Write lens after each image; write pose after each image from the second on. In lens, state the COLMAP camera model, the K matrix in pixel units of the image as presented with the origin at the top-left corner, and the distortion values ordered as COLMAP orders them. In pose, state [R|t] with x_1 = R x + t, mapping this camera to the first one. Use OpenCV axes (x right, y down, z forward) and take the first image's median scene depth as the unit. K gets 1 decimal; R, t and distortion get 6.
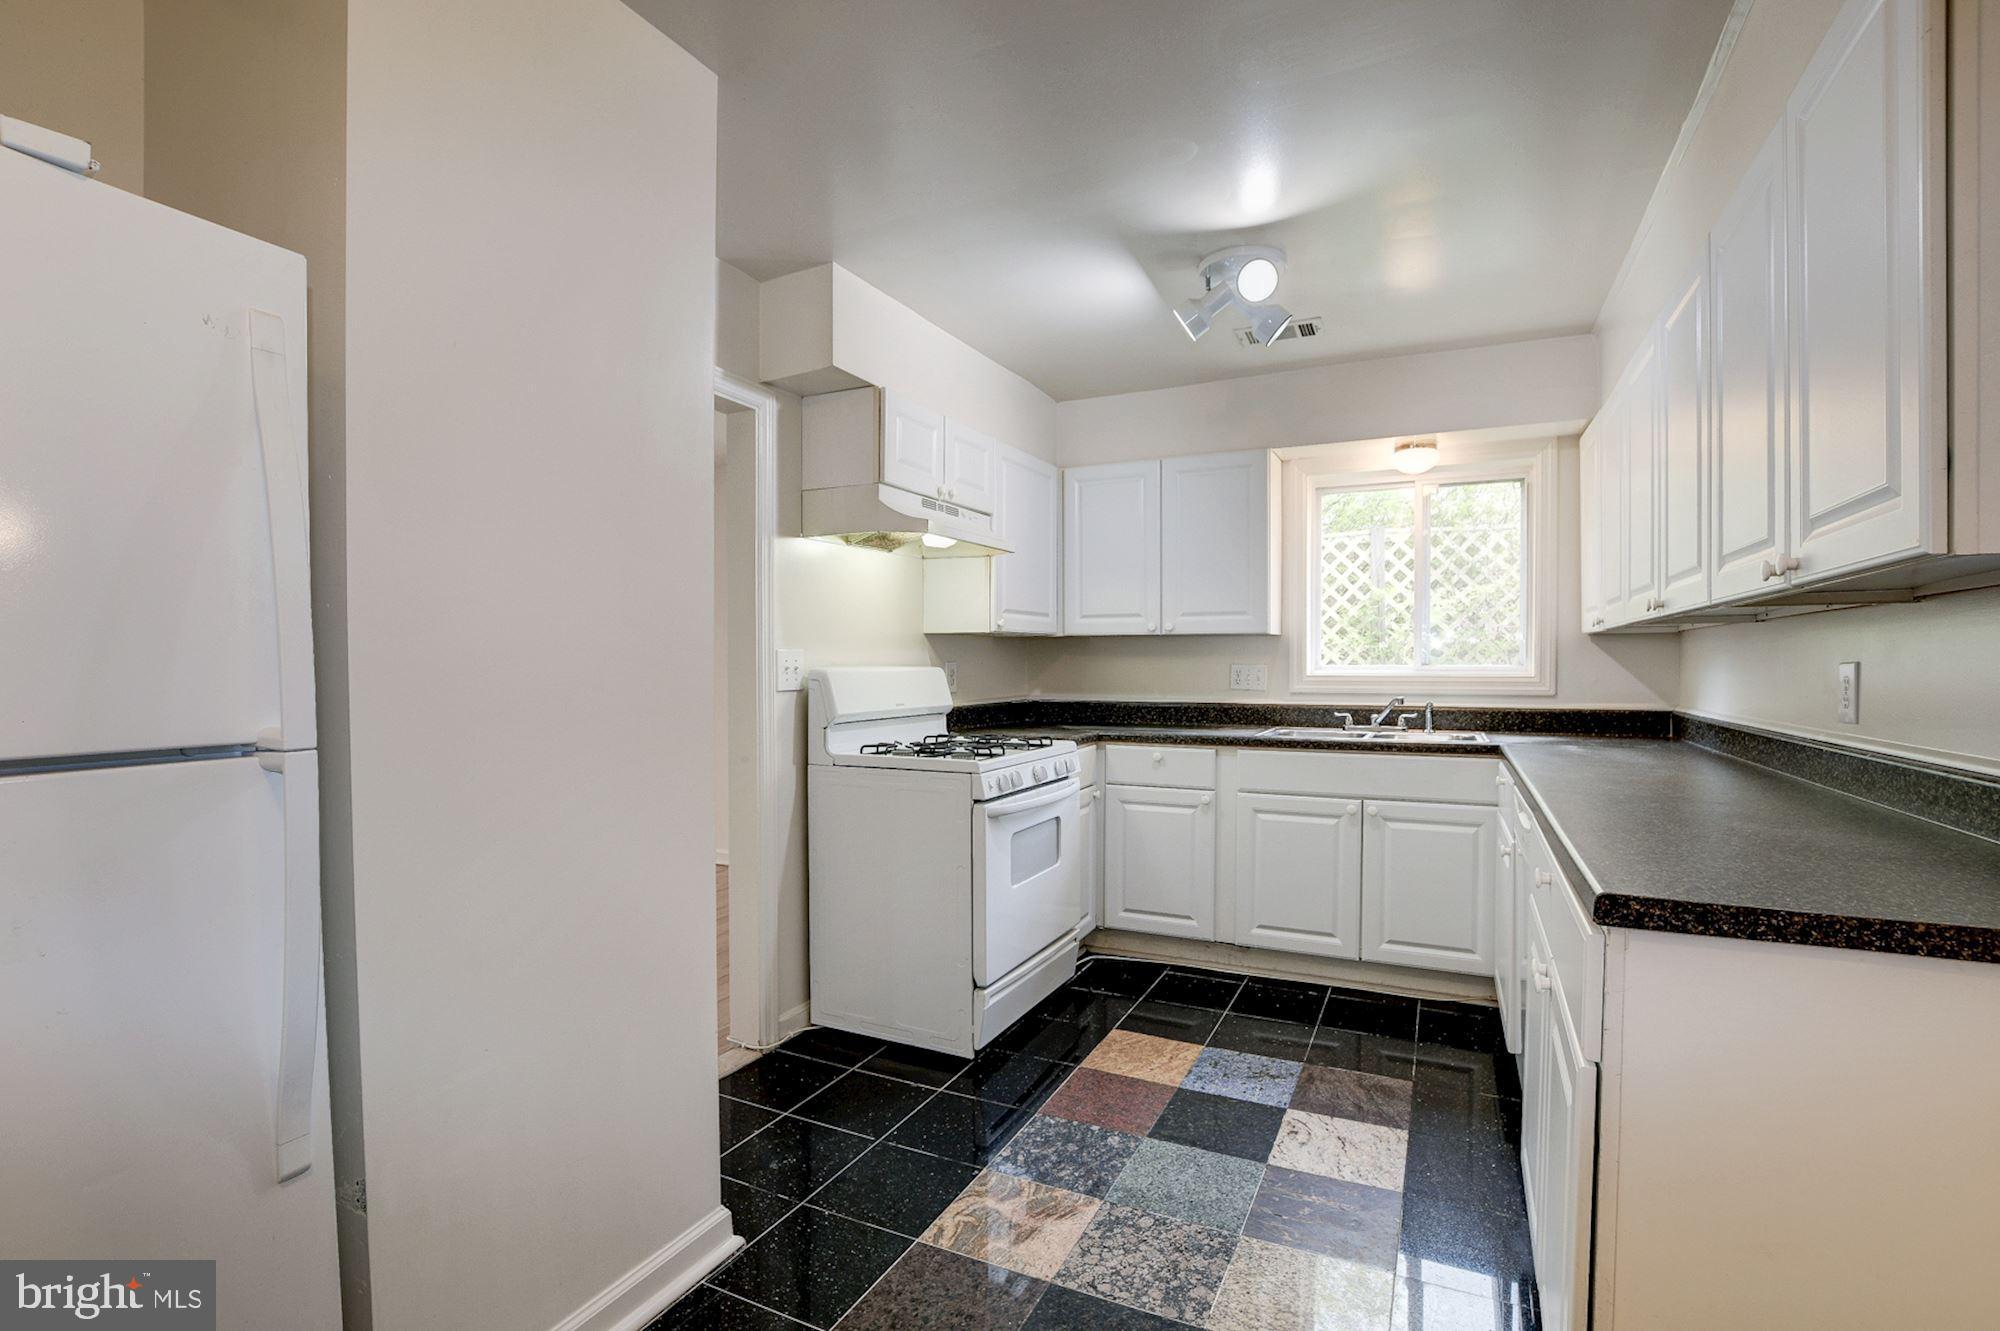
lens RADIAL K [[890.3, 0, 1014.6], [0, 890.3, 686.1], [0, 0, 1]] dist [-0.034261, 0.000485]
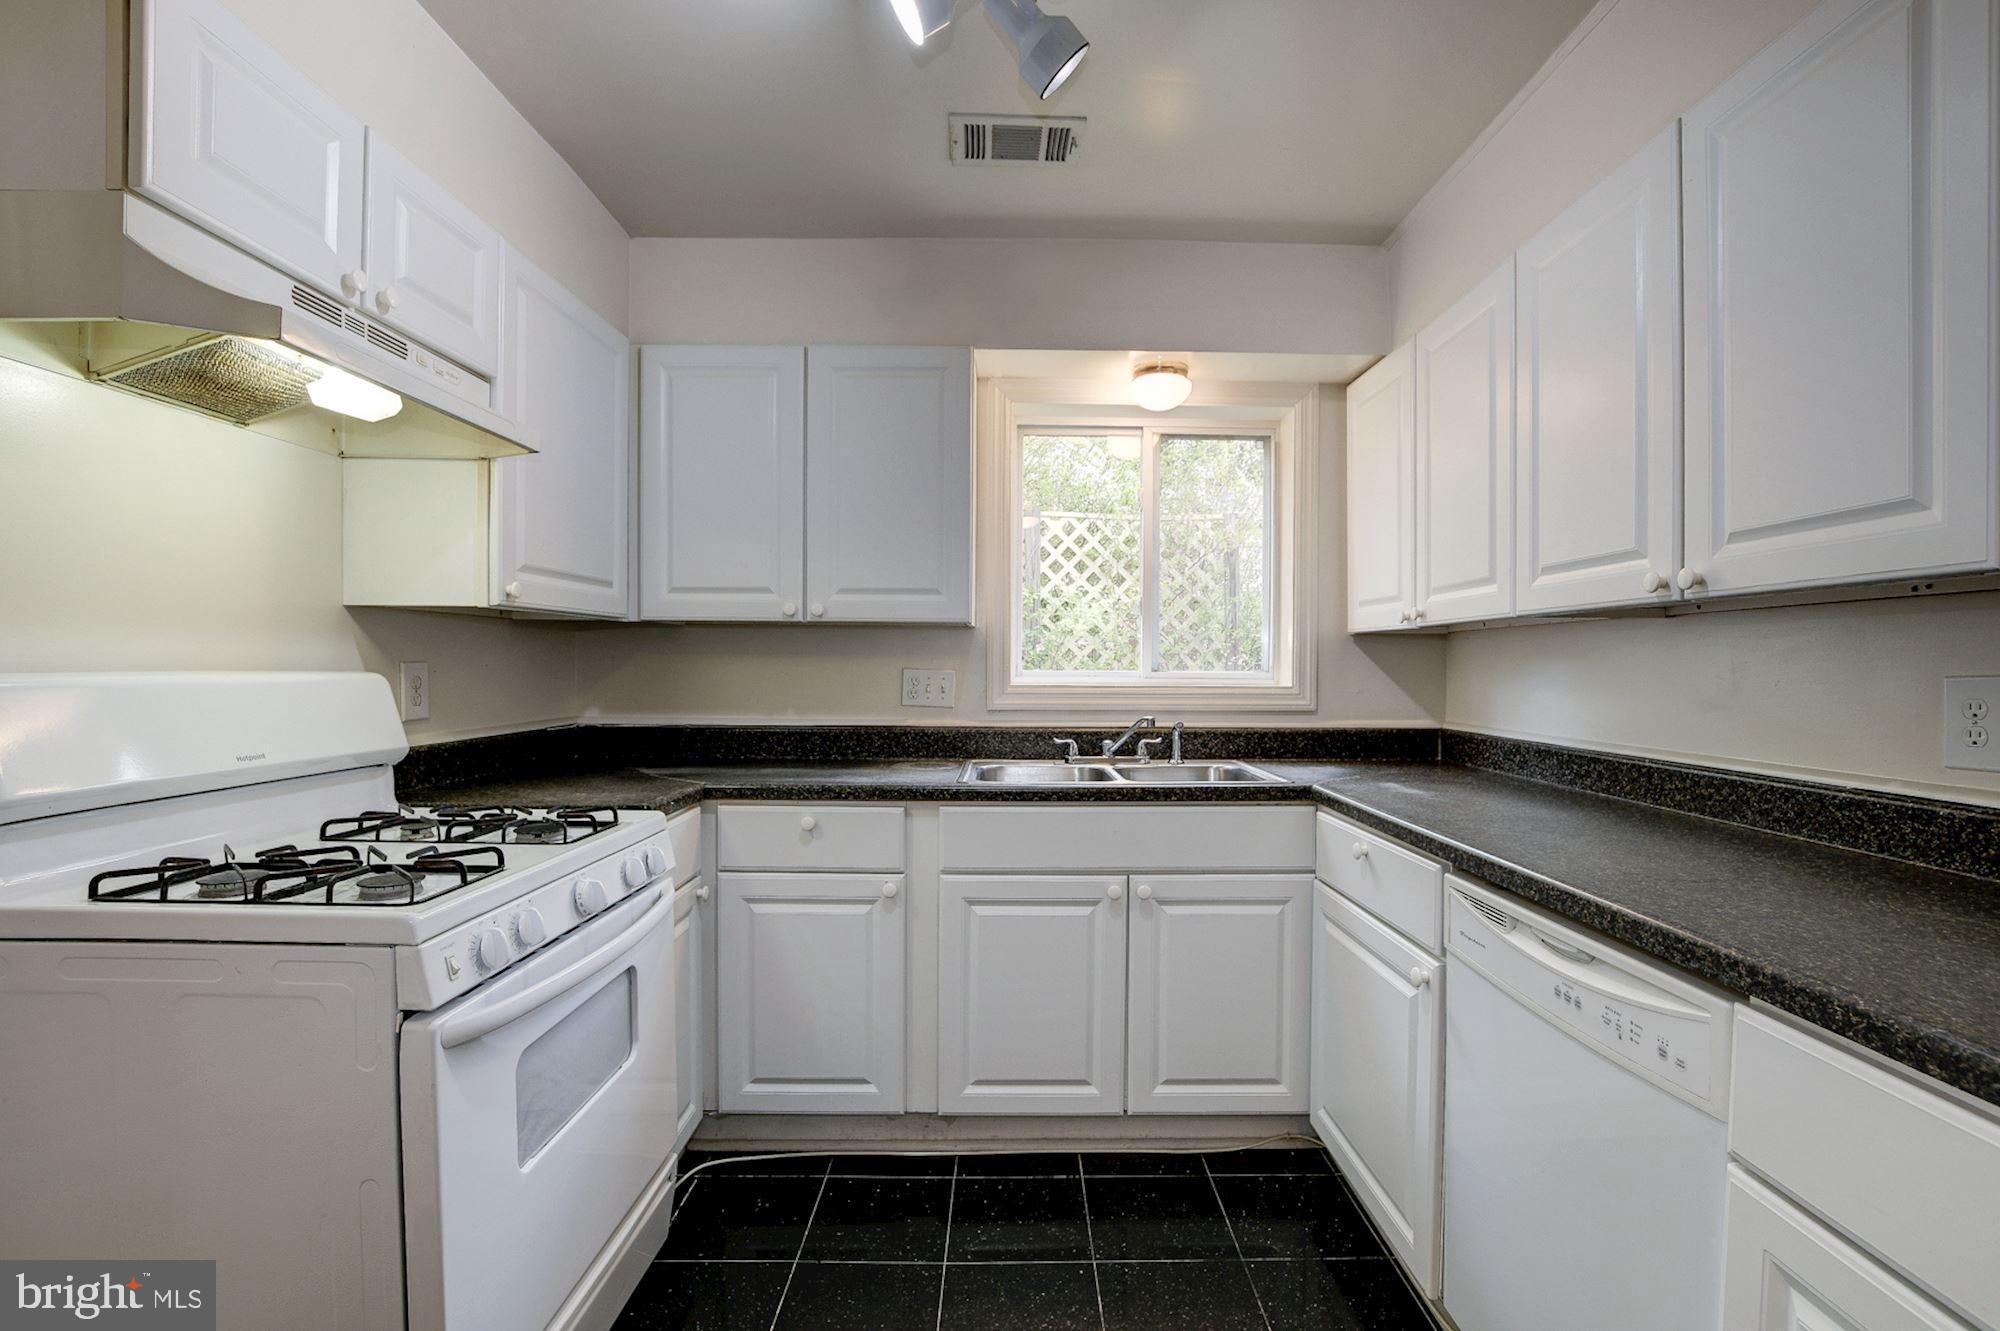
lens RADIAL K [[890.3, 0, 1014.6], [0, 890.3, 686.1], [0, 0, 1]] dist [-0.034261, 0.000485]
pose [[0.897493, -0.003106, 0.441018, 0.021649], [0.003574, 0.999994, -0.000230, -0.012180], [-0.441014, 0.001783, 0.897498, 0.400731]]
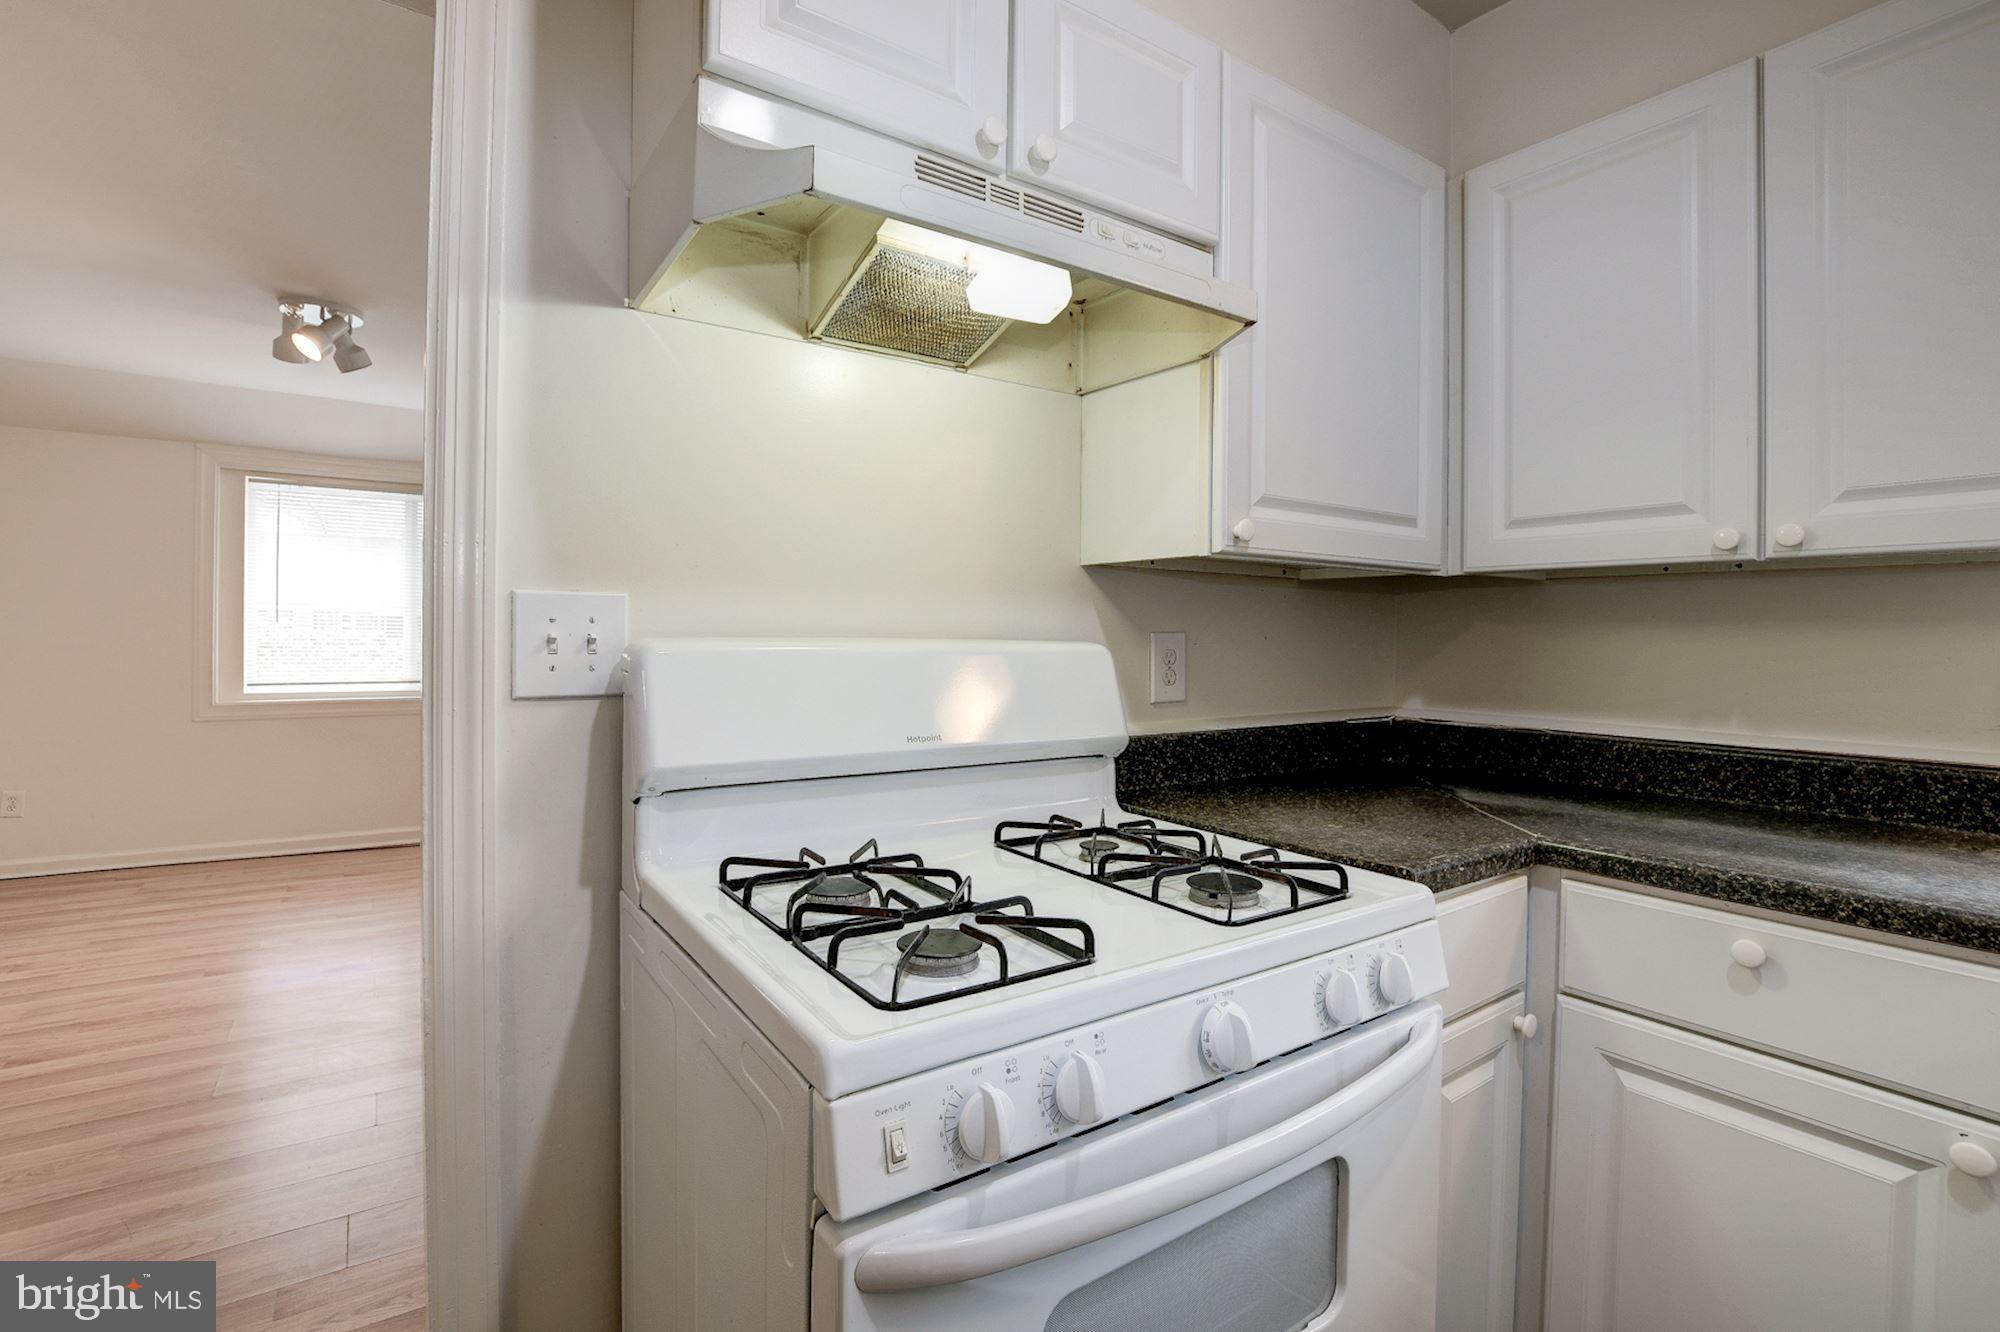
lens RADIAL K [[906.8, 0, 1007.4], [0, 906.8, 641.4], [0, 0, 1]] dist [-0.032535, 0.004186]
pose [[0.872662, 0.014103, -0.488122, 0.086216], [-0.025352, 0.999543, -0.016445, -0.014163], [0.487667, 0.026726, 0.872621, 0.613897]]
